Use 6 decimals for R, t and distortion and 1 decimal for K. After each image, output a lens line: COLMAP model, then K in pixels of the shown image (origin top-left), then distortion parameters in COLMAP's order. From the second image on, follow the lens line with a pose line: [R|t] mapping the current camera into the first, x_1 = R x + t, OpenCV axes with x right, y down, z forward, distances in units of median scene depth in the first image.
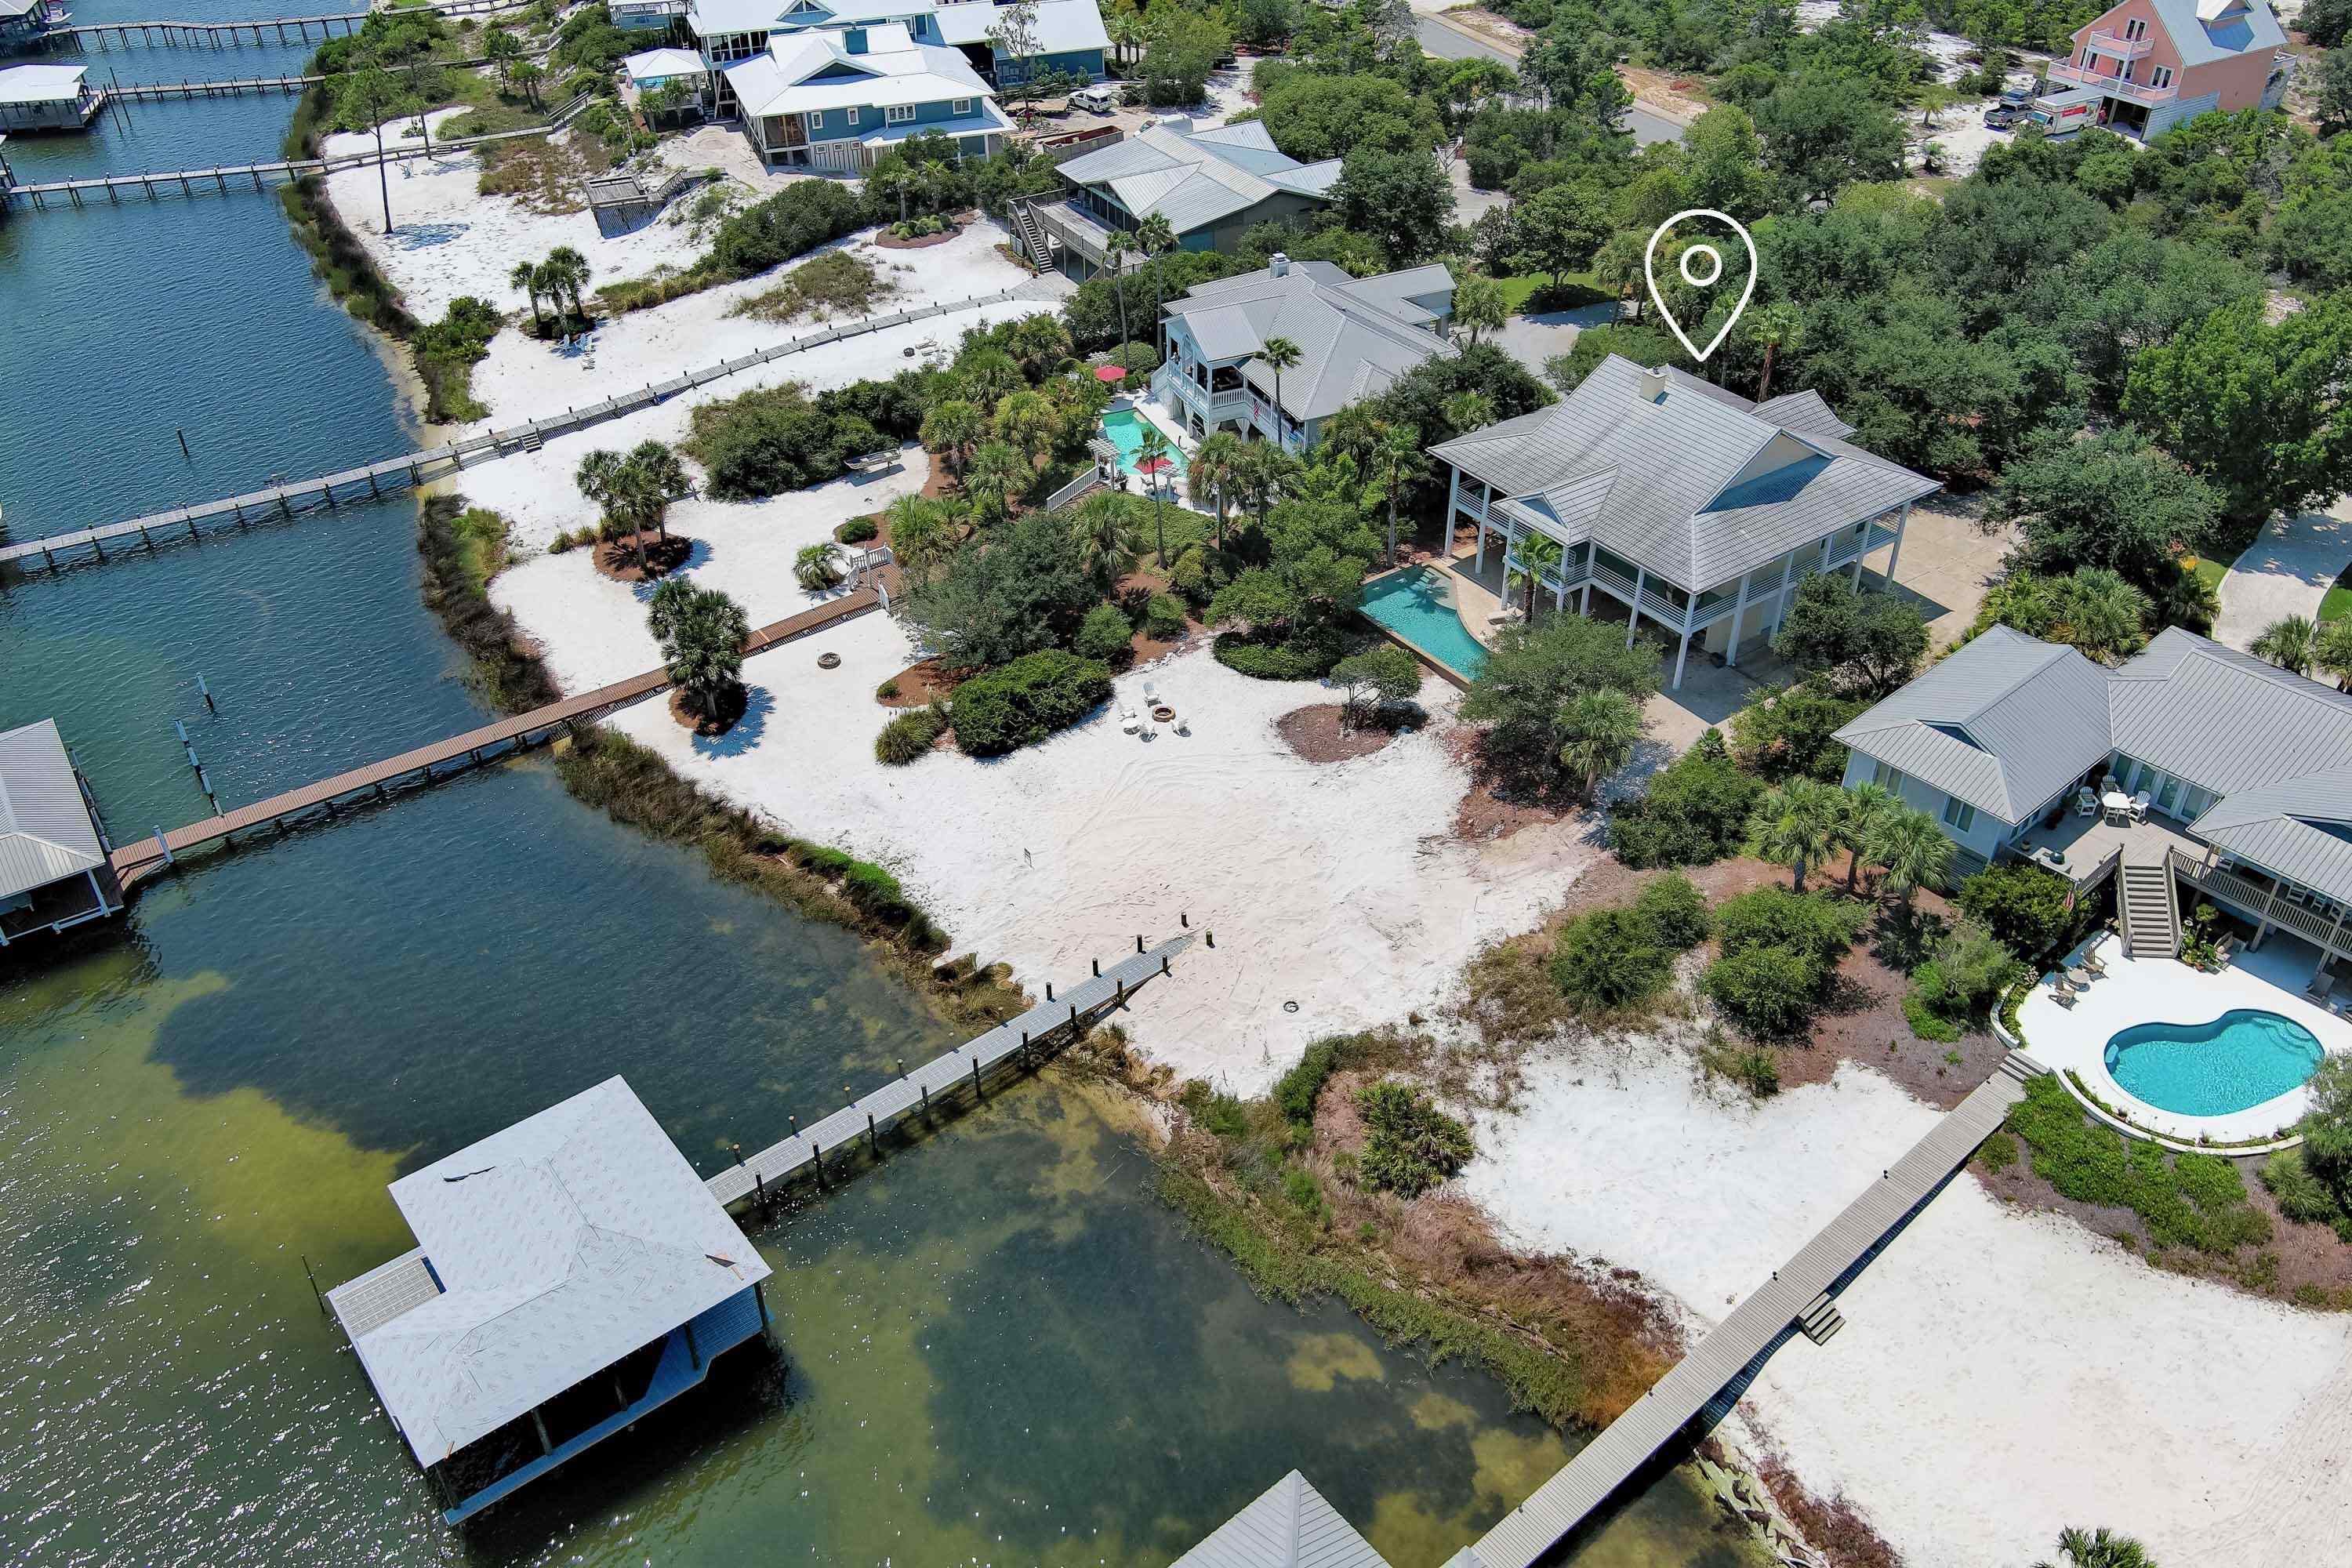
lens RADIAL K [[1816.5, 0, 1176.0], [0, 1816.5, 784.0], [0, 0, 1]] dist [-0.003039, -0.001512]
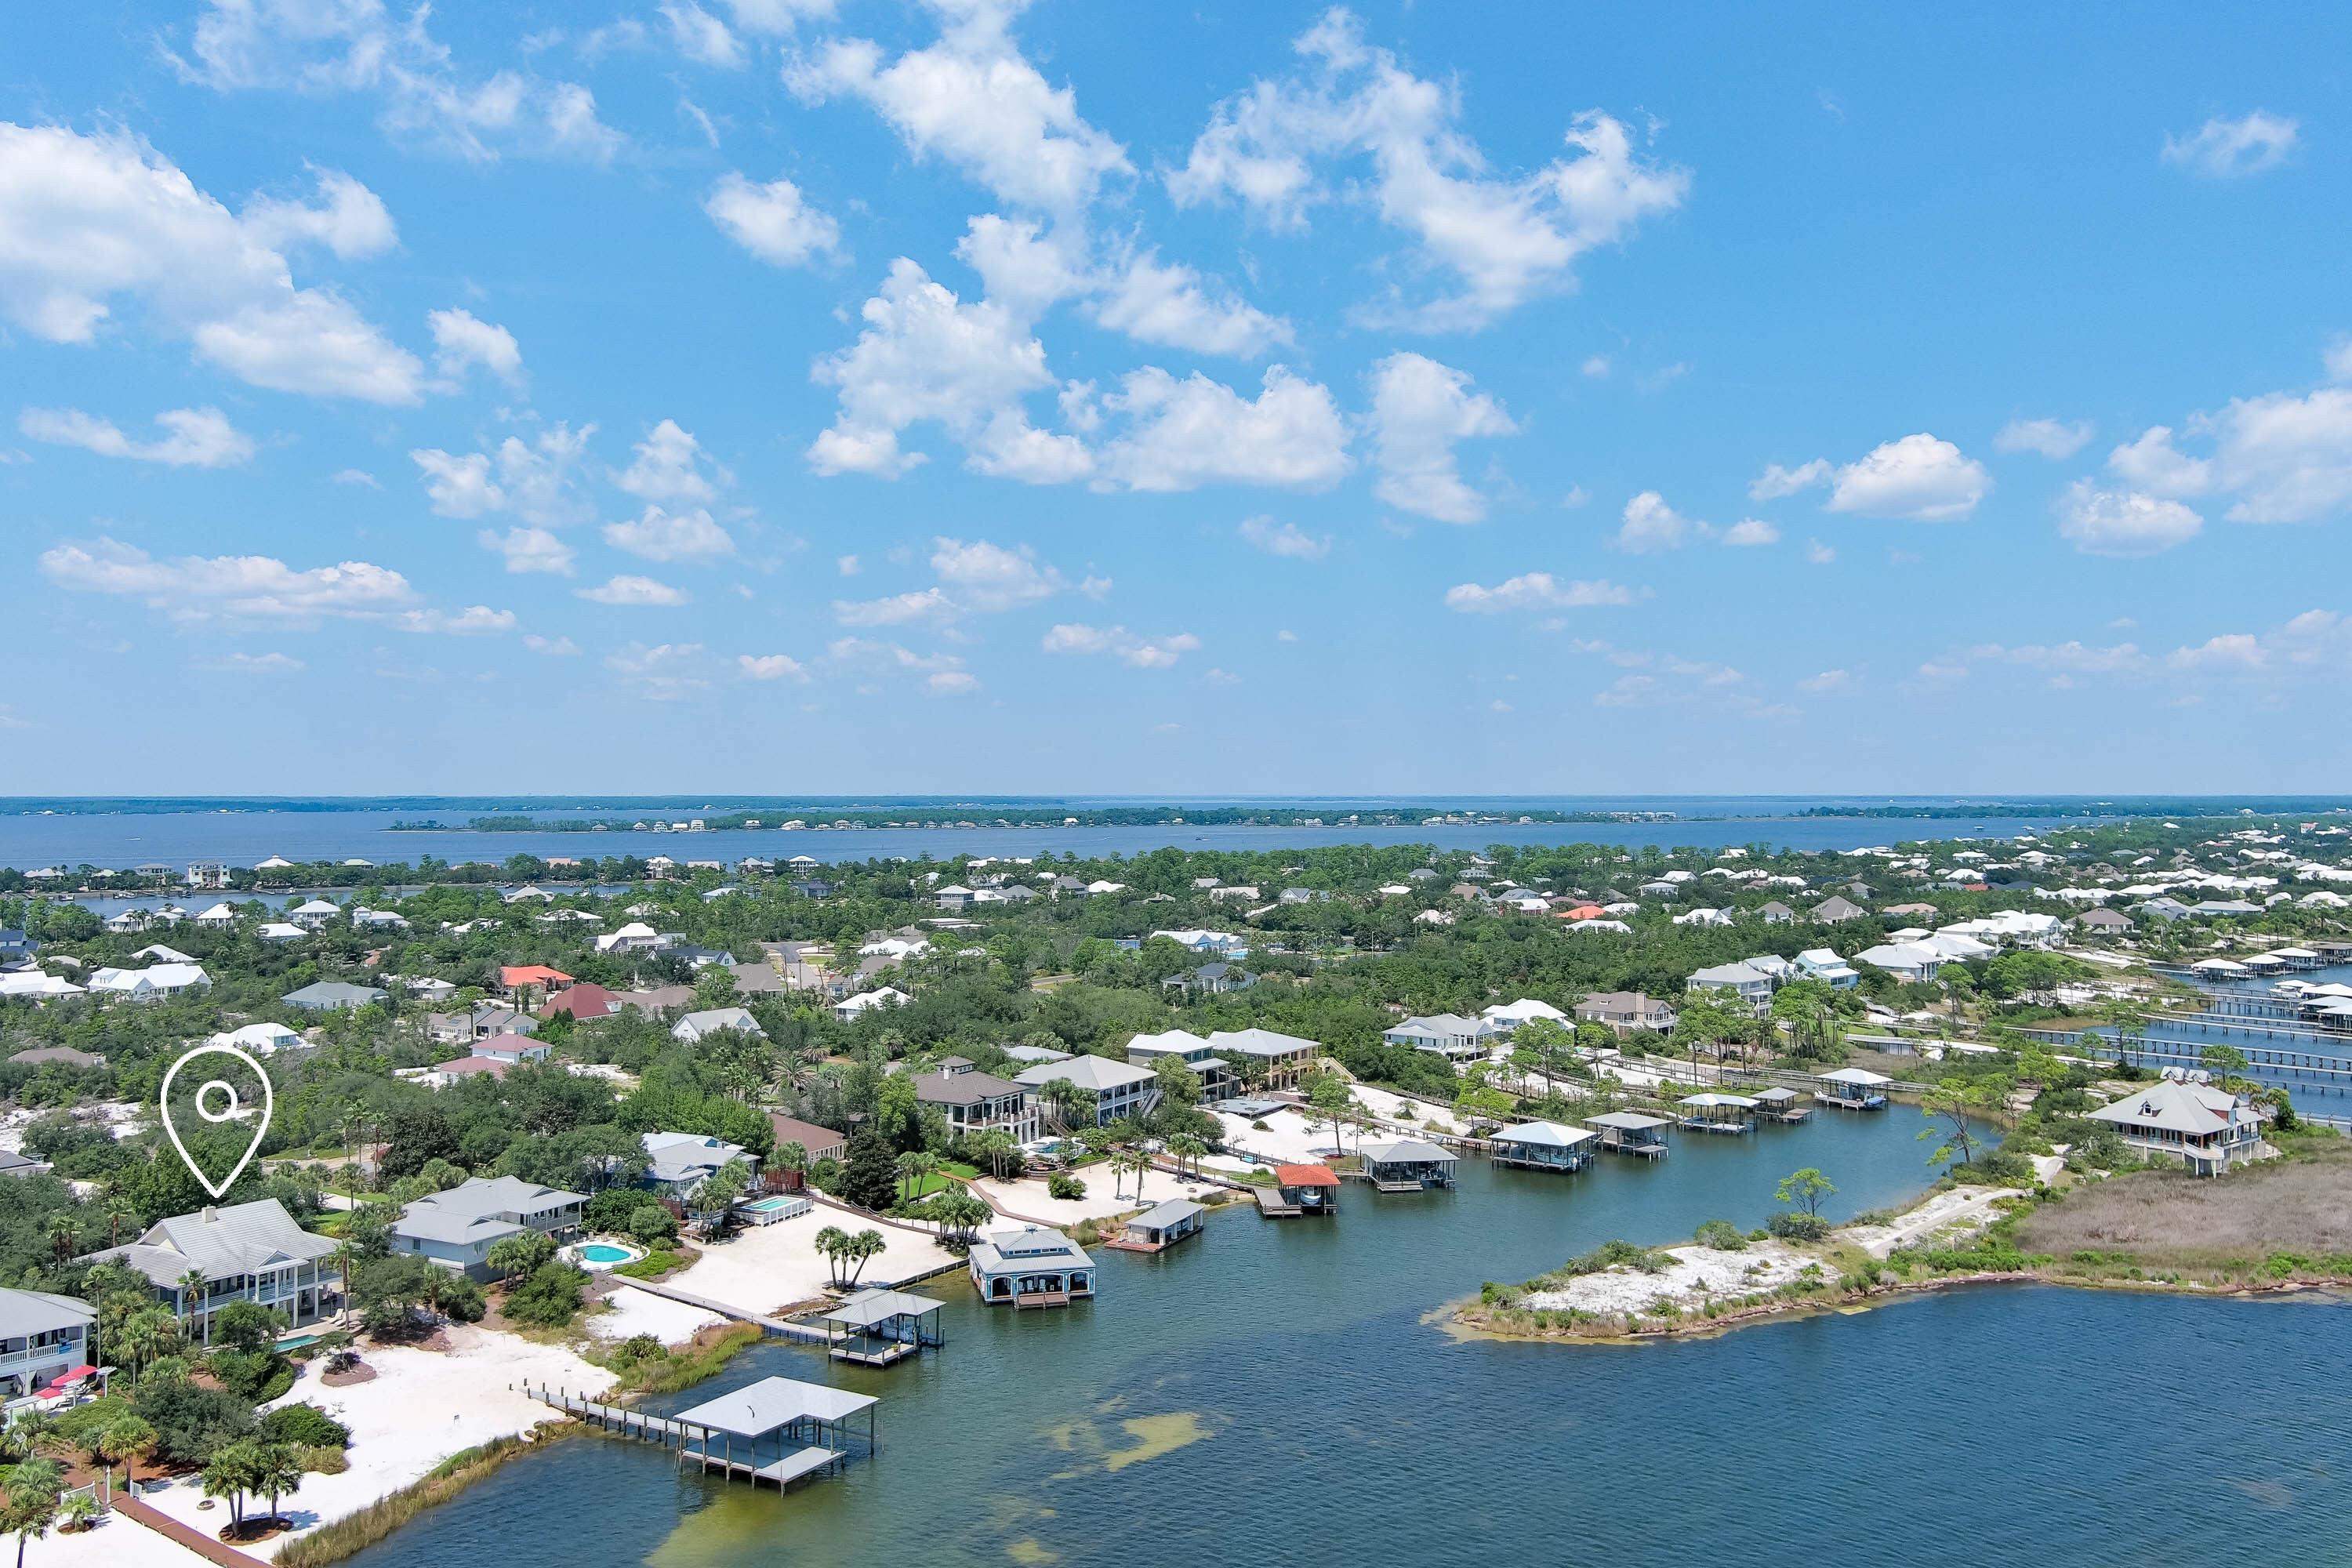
lens RADIAL K [[1816.5, 0, 1176.0], [0, 1816.5, 784.0], [0, 0, 1]] dist [-0.003039, -0.001512]
pose [[-0.373390, 0.021819, 0.927418, -1.993704], [0.556572, 0.805074, 0.205142, -0.432592], [-0.742164, 0.592773, -0.312750, 0.616764]]
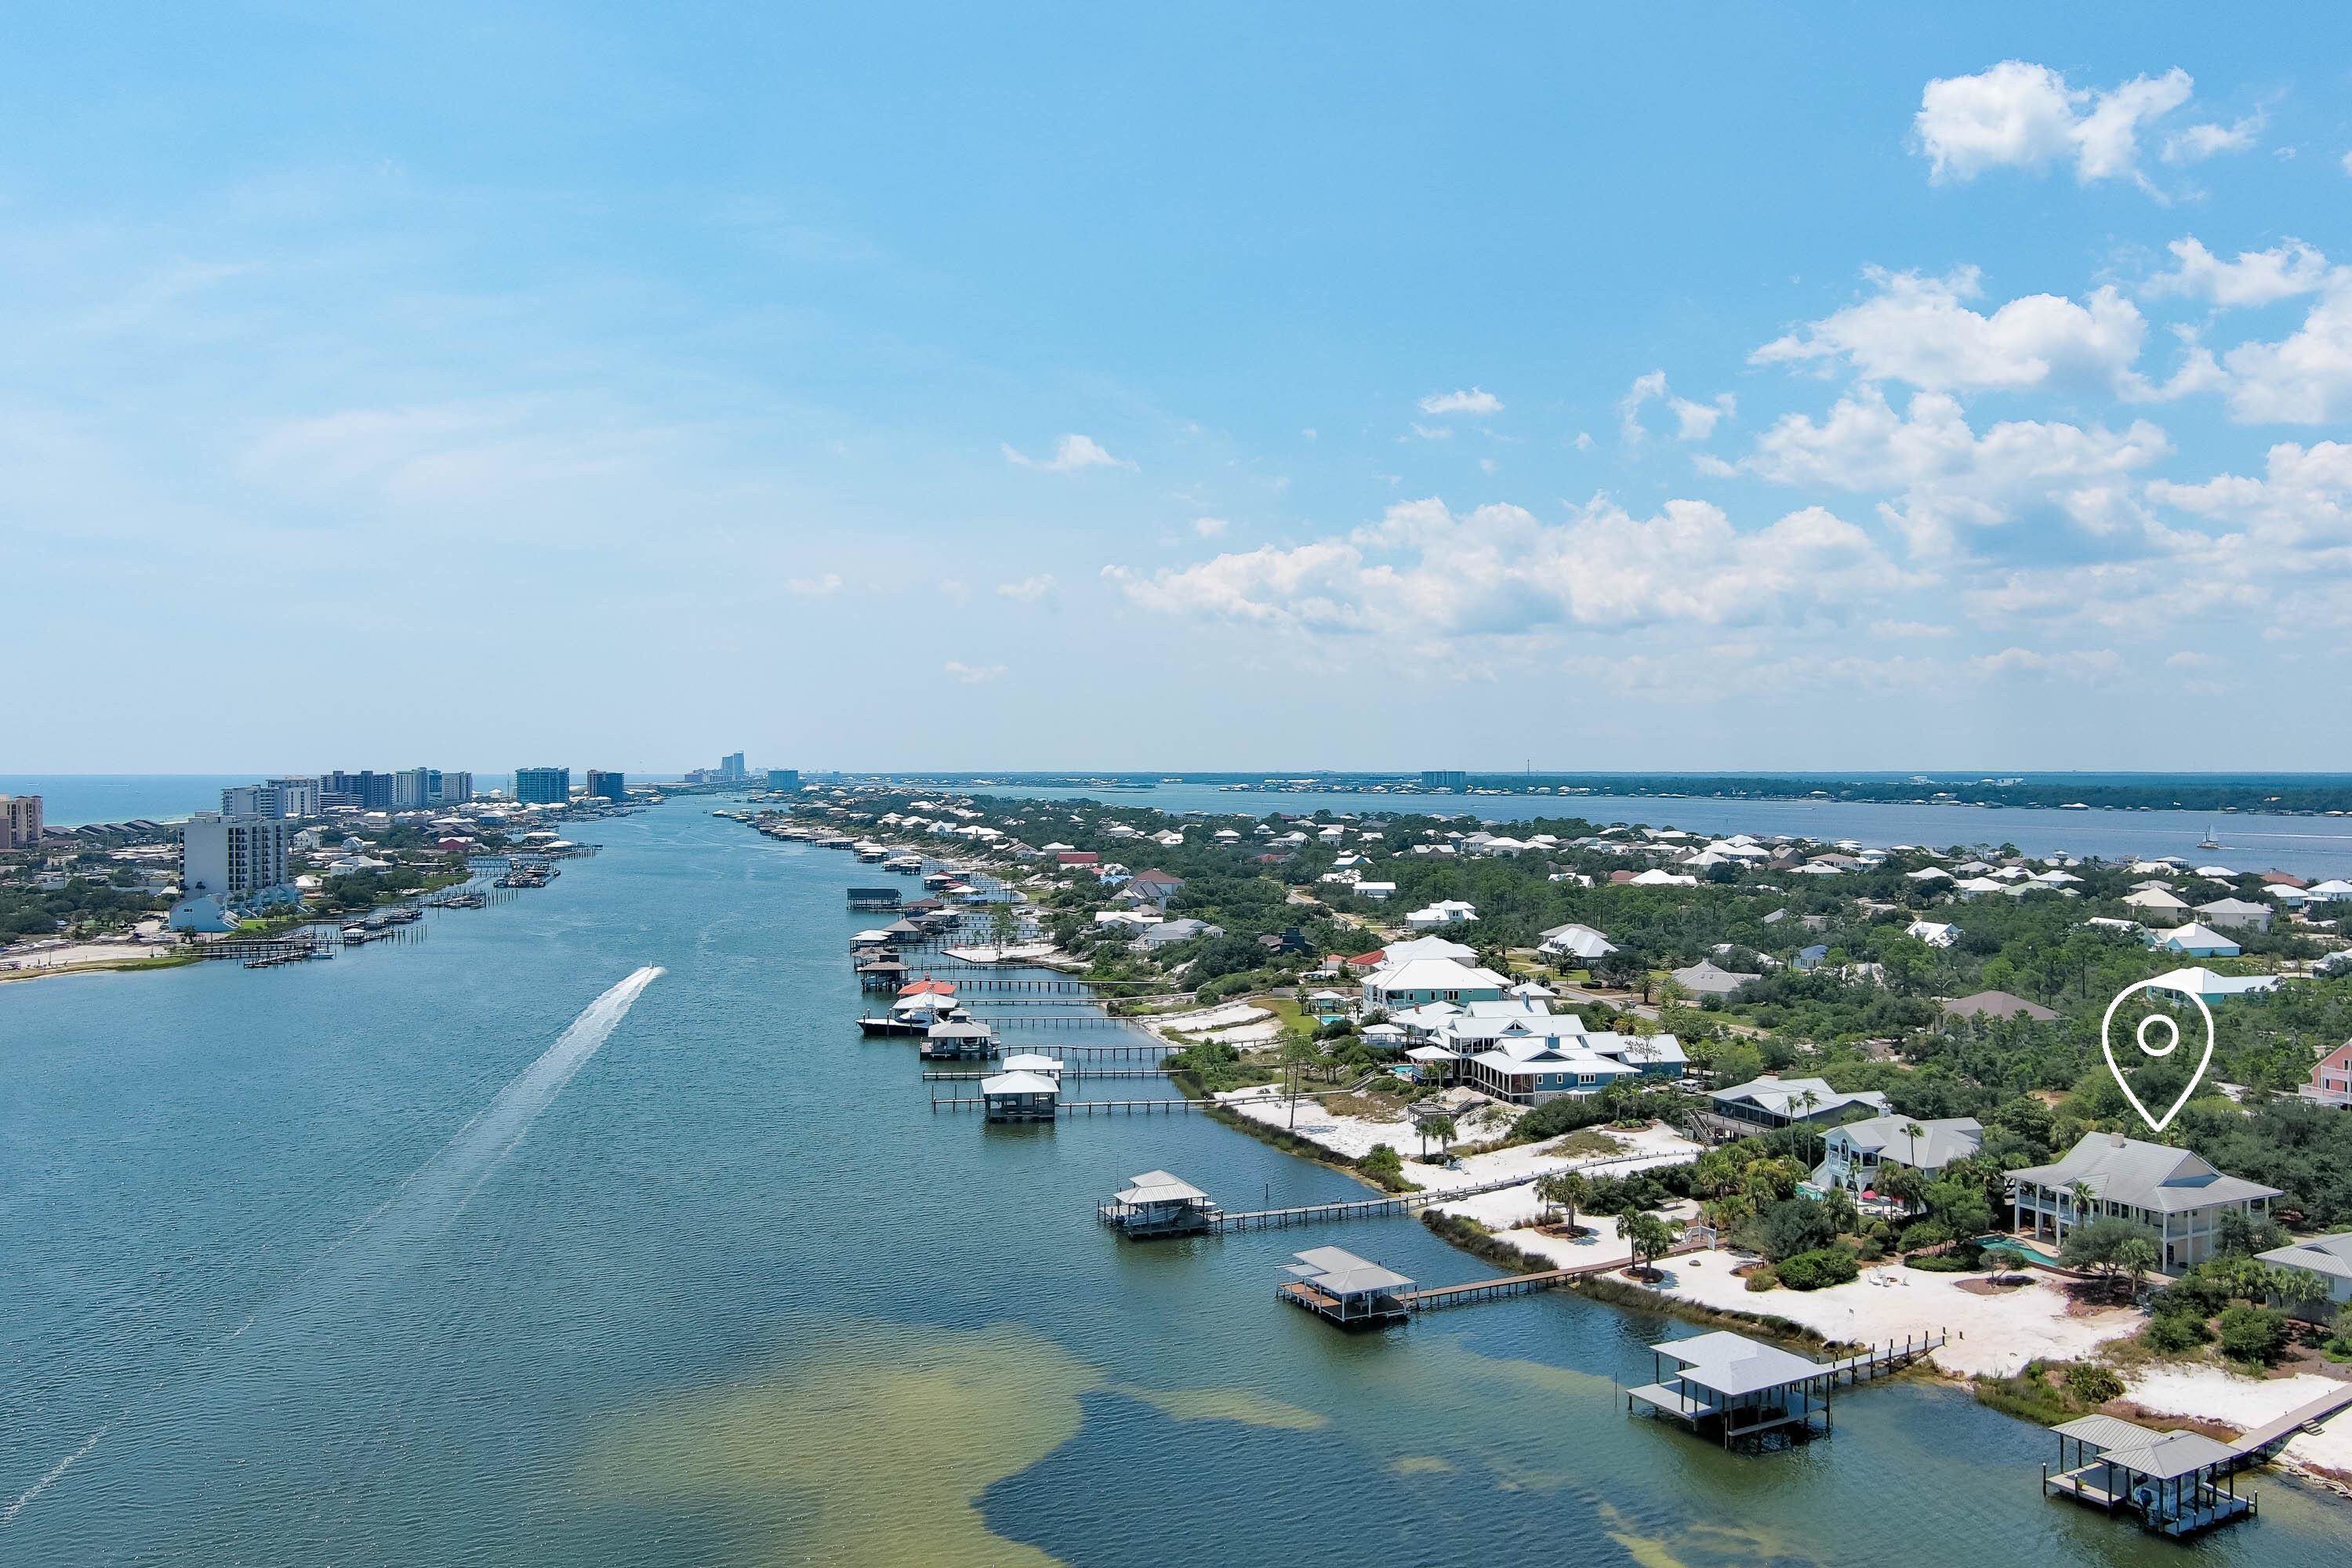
lens RADIAL K [[1816.5, 0, 1176.0], [0, 1816.5, 784.0], [0, 0, 1]] dist [-0.003039, -0.001512]
pose [[0.990247, 0.015165, -0.138494, -0.537137], [-0.094036, 0.806224, -0.584089, 0.790699], [0.102800, 0.591415, 0.799787, -1.027311]]
